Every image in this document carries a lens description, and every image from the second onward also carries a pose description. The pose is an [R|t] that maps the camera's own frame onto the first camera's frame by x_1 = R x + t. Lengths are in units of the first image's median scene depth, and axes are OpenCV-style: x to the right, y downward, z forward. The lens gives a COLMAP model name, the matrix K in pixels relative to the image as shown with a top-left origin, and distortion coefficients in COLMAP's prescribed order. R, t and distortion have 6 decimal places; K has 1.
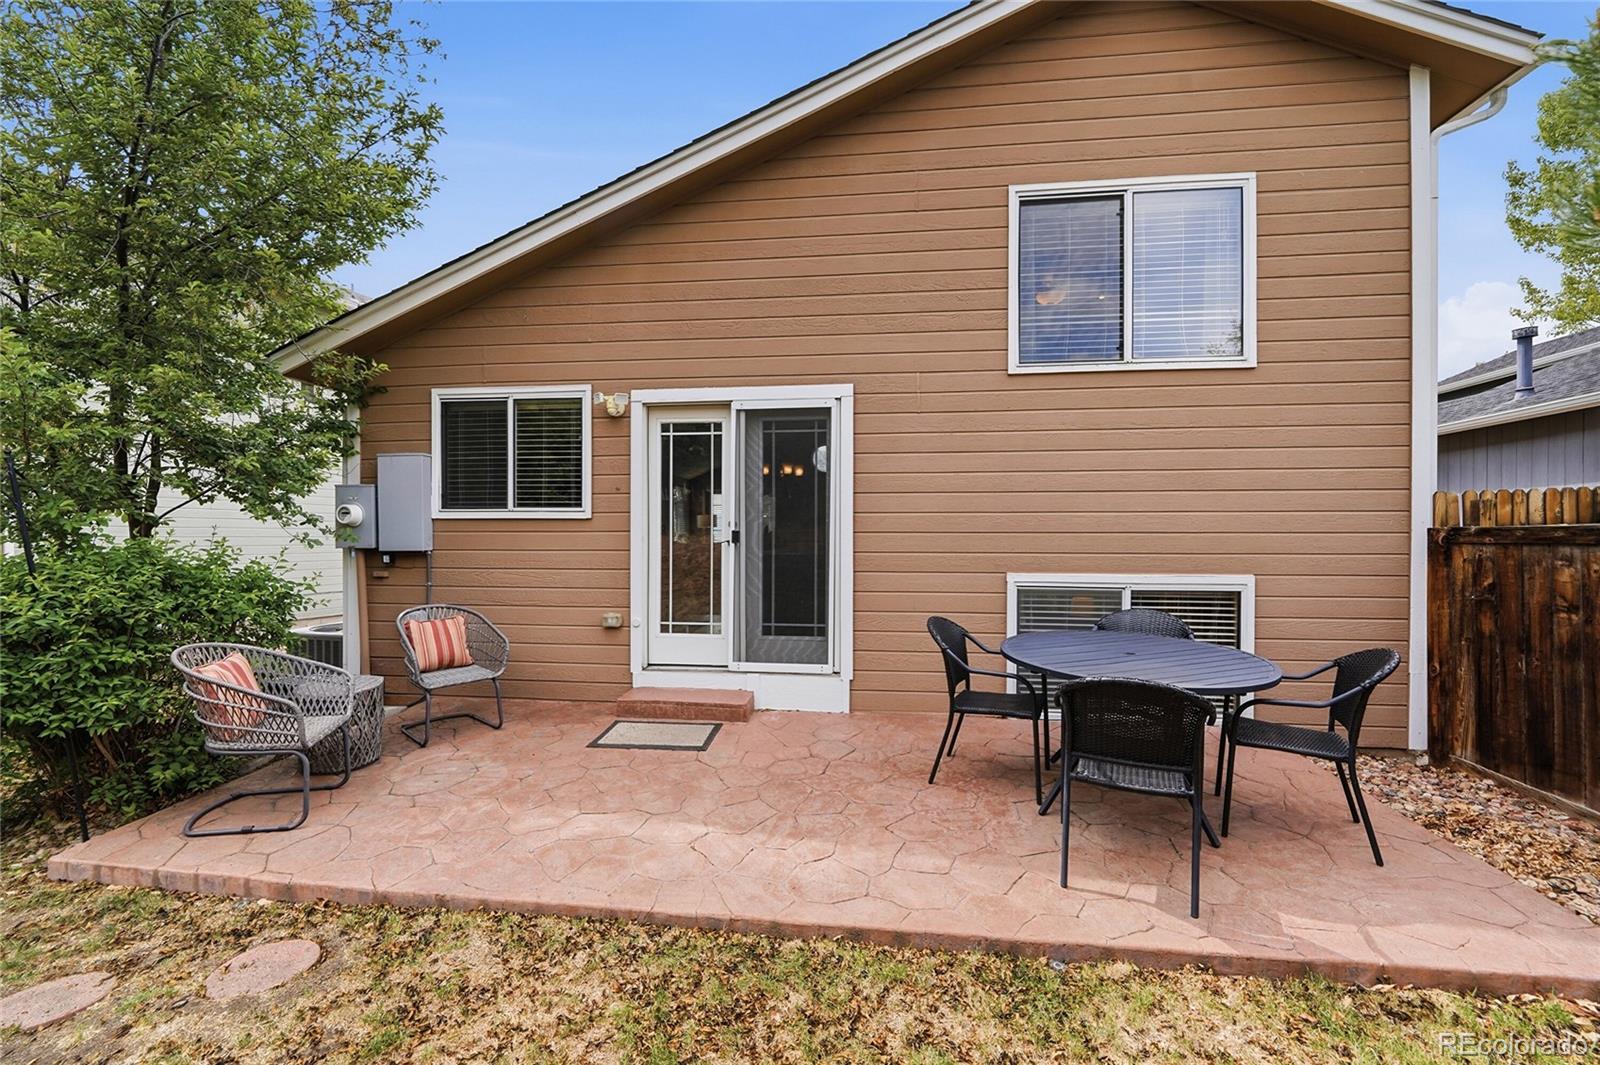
lens RADIAL K [[658.1, 0, 795.0], [0, 658.1, 539.1], [0, 0, 1]] dist [-0.011649, -0.000597]
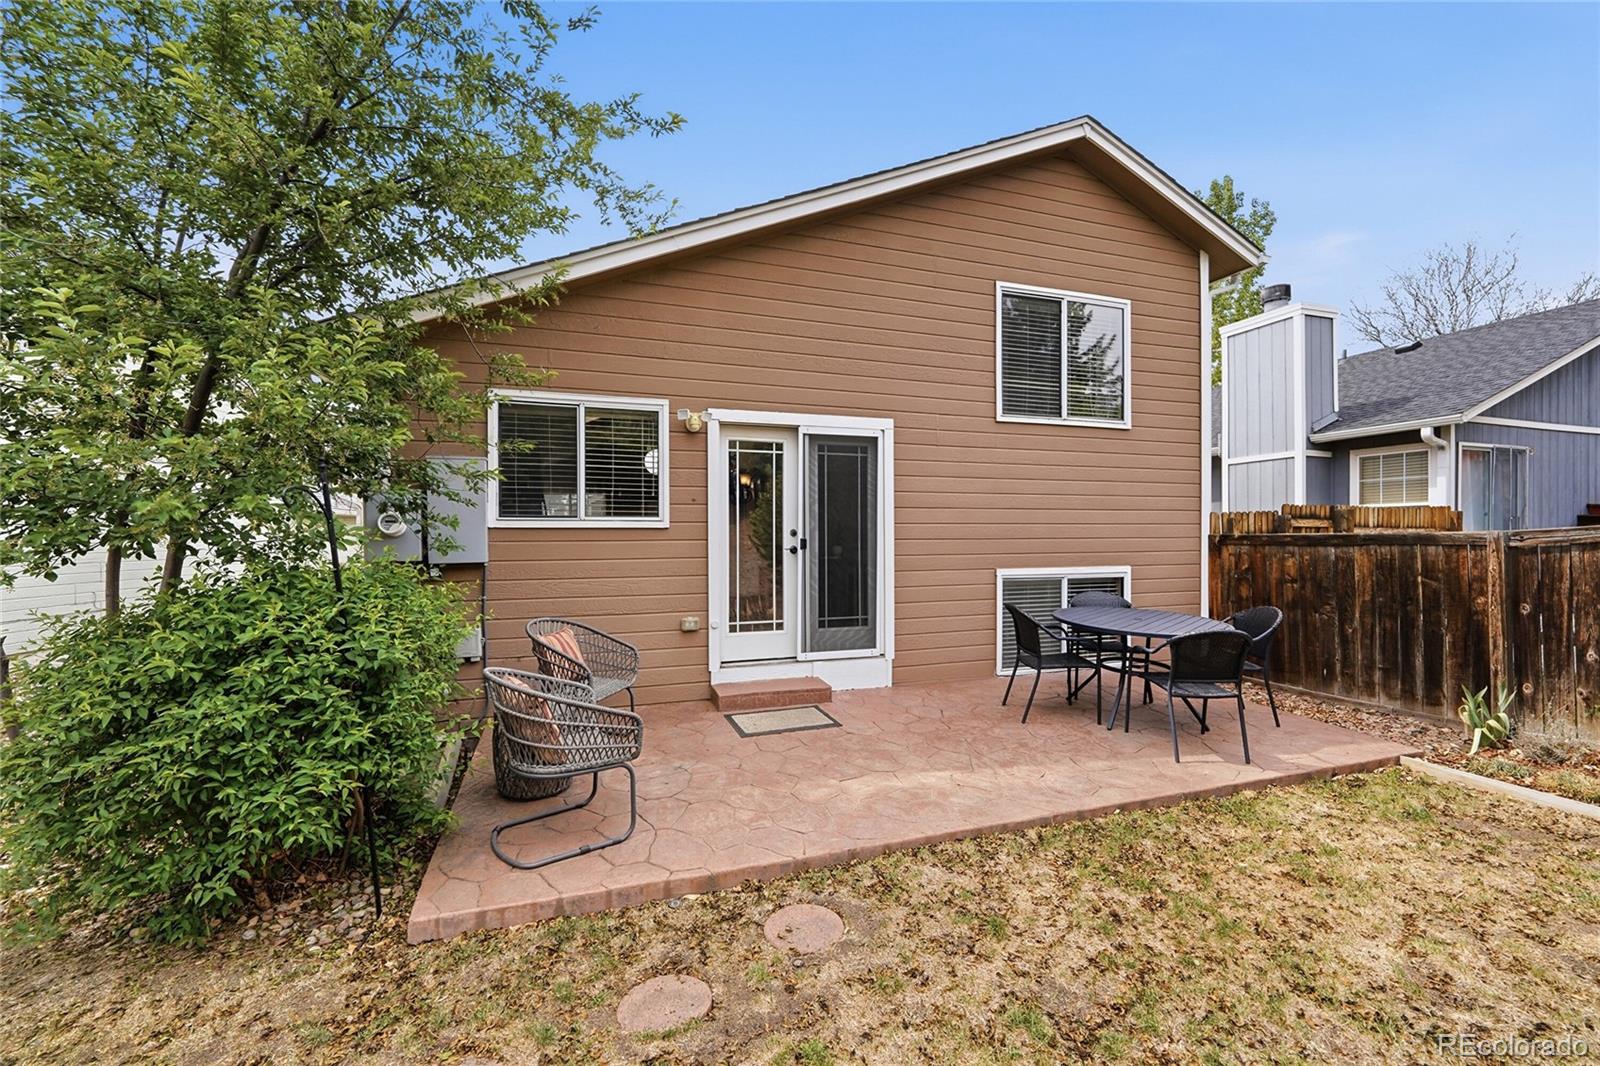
lens RADIAL K [[656.4, 0, 789.7], [0, 656.4, 533.3], [0, 0, 1]] dist [-0.002163, -0.006270]
pose [[0.900871, -0.003729, 0.434071, -0.608428], [0.005344, 0.999983, -0.002499, -0.019624], [-0.434054, 0.004571, 0.900875, -0.024023]]
